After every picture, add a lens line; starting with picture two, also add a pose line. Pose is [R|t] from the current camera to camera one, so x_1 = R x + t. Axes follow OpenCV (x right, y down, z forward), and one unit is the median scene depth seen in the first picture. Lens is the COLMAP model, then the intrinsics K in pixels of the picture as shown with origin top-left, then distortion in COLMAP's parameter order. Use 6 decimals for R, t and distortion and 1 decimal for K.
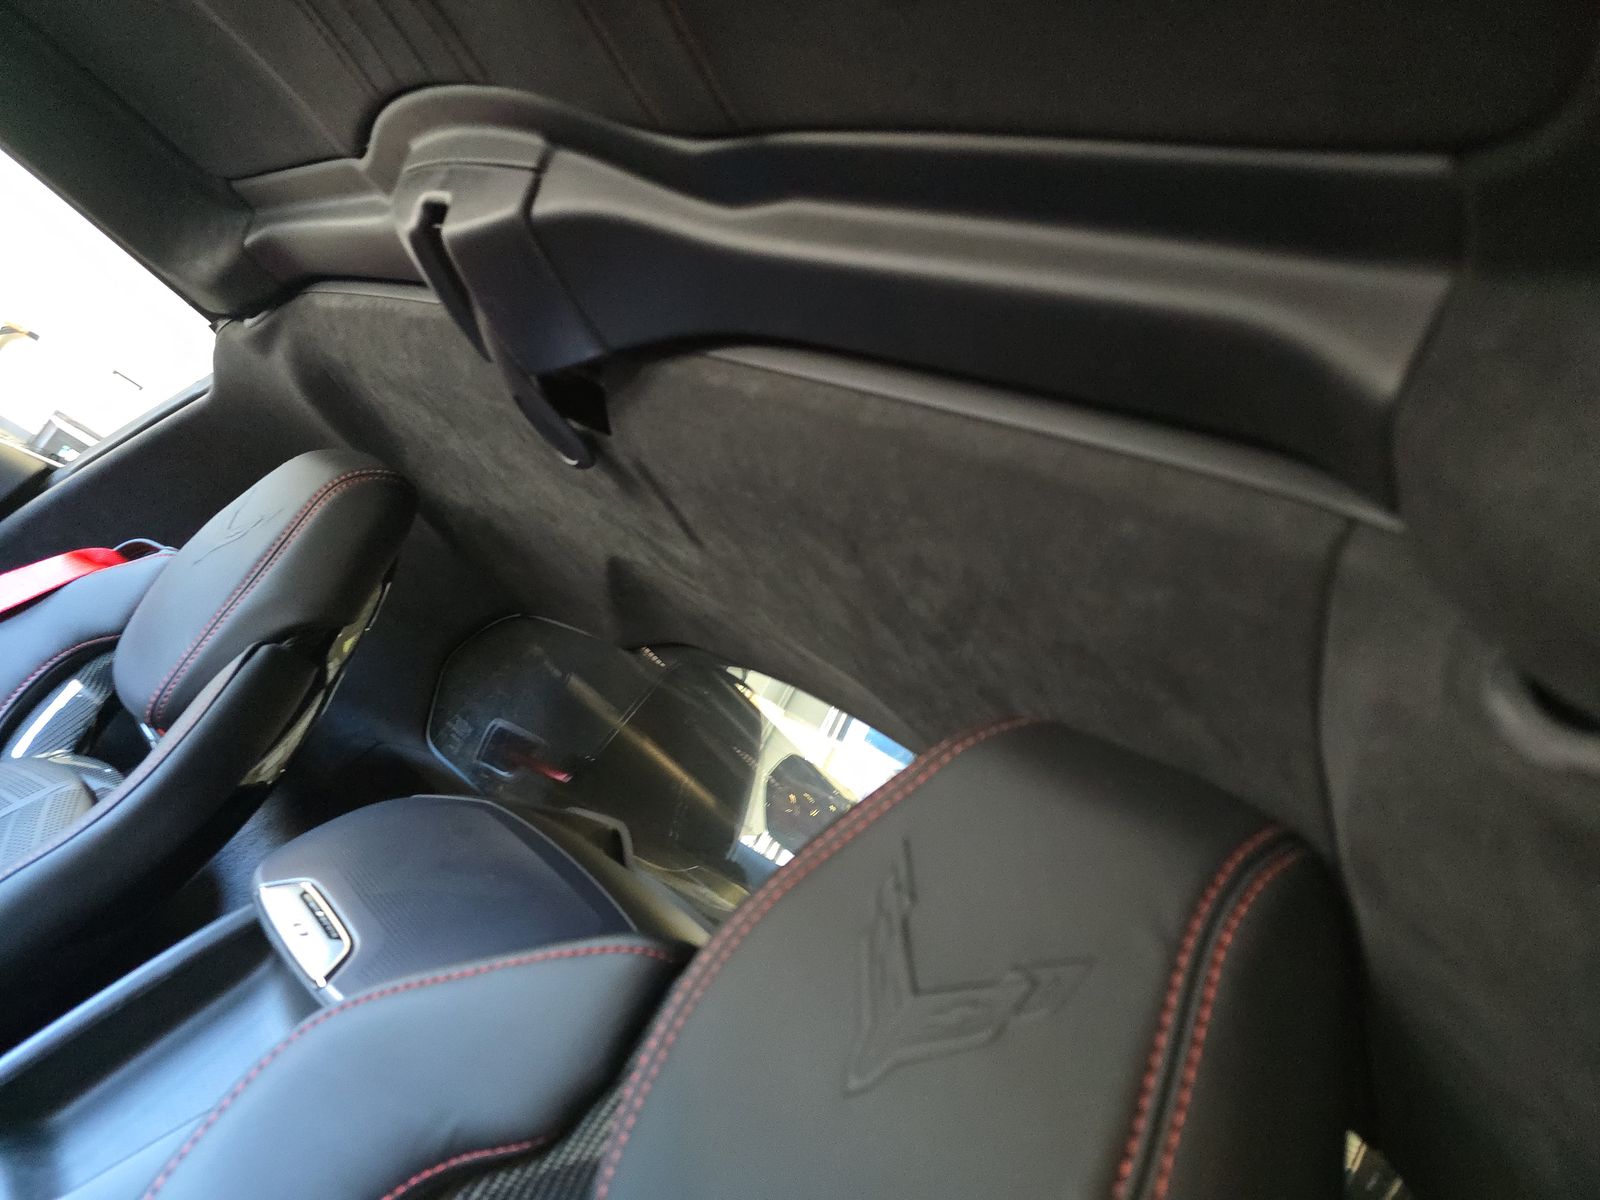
lens RADIAL K [[1073.3, 0, 799.0], [0, 1073.3, 596.4], [0, 0, 1]] dist [0.038006, -0.041019]
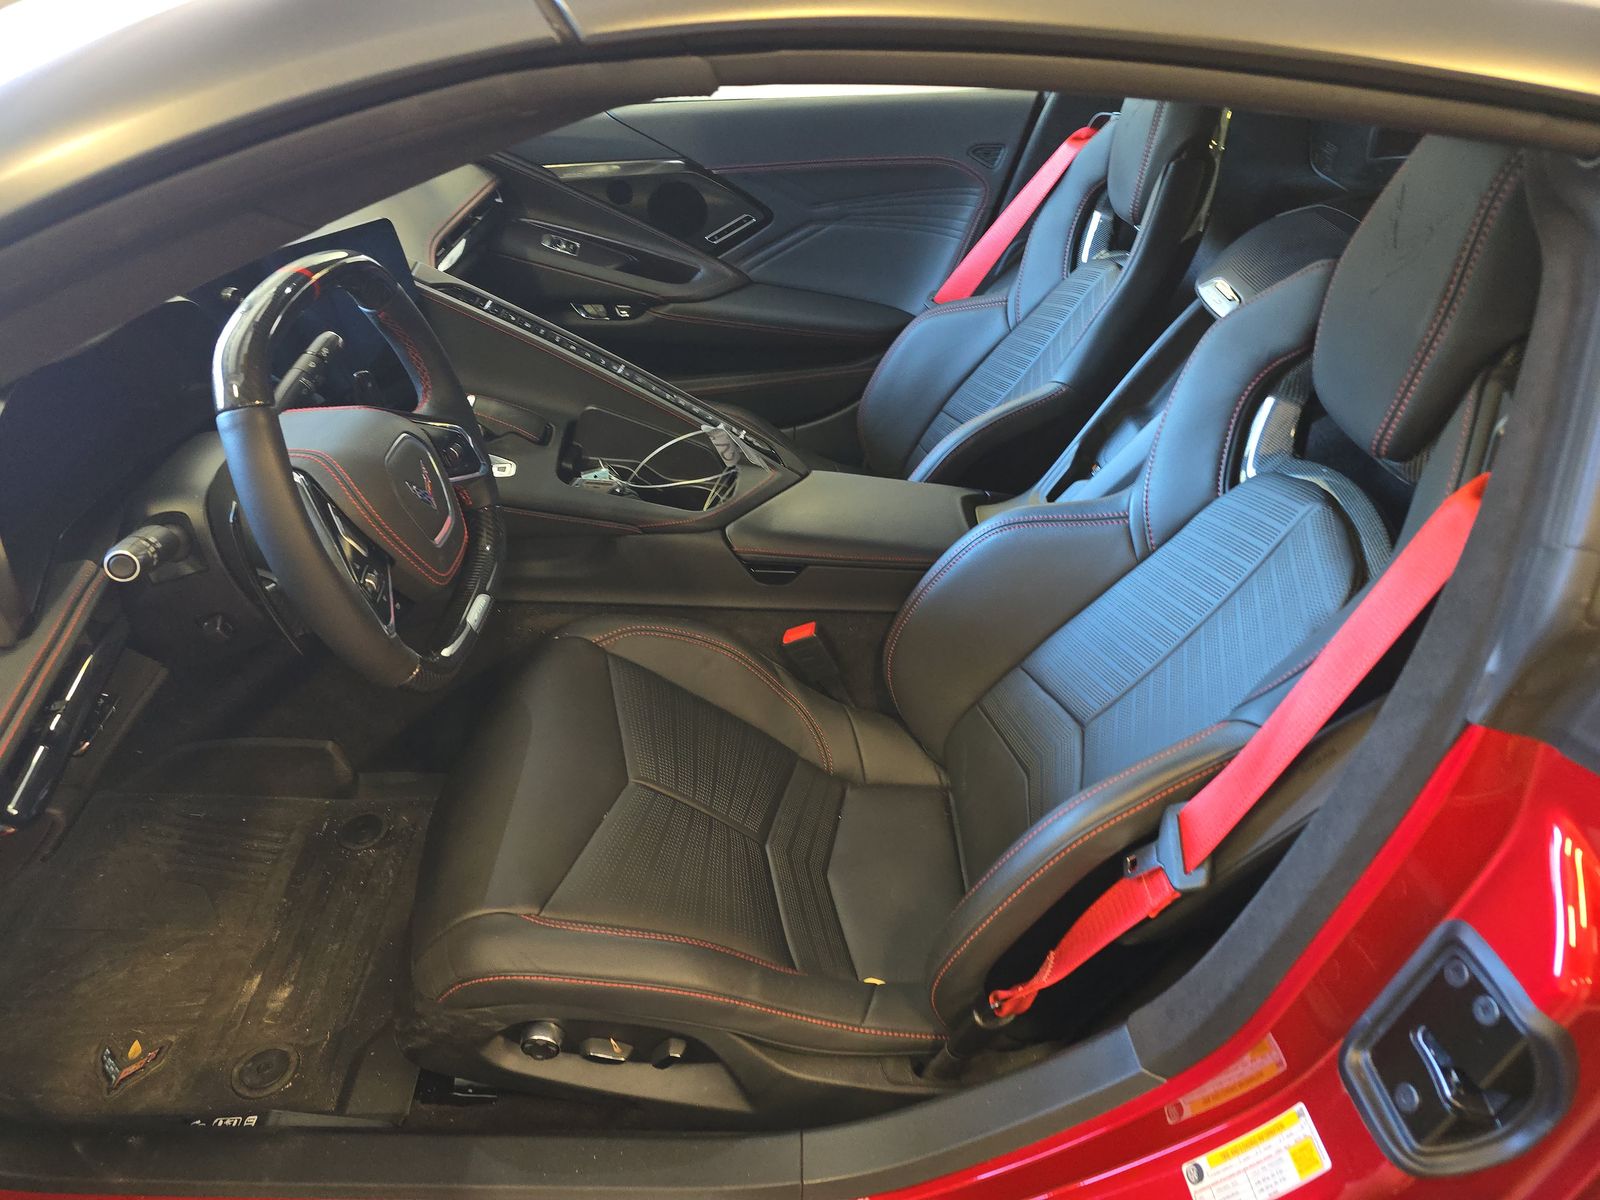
lens RADIAL K [[1073.3, 0, 798.2], [0, 1073.3, 599.8], [0, 0, 1]] dist [0.038006, -0.041019]
pose [[0.588150, -0.035762, -0.807961, 0.477308], [0.433338, 0.857447, 0.277494, -0.083534], [0.682860, -0.513328, 0.519804, -0.614134]]
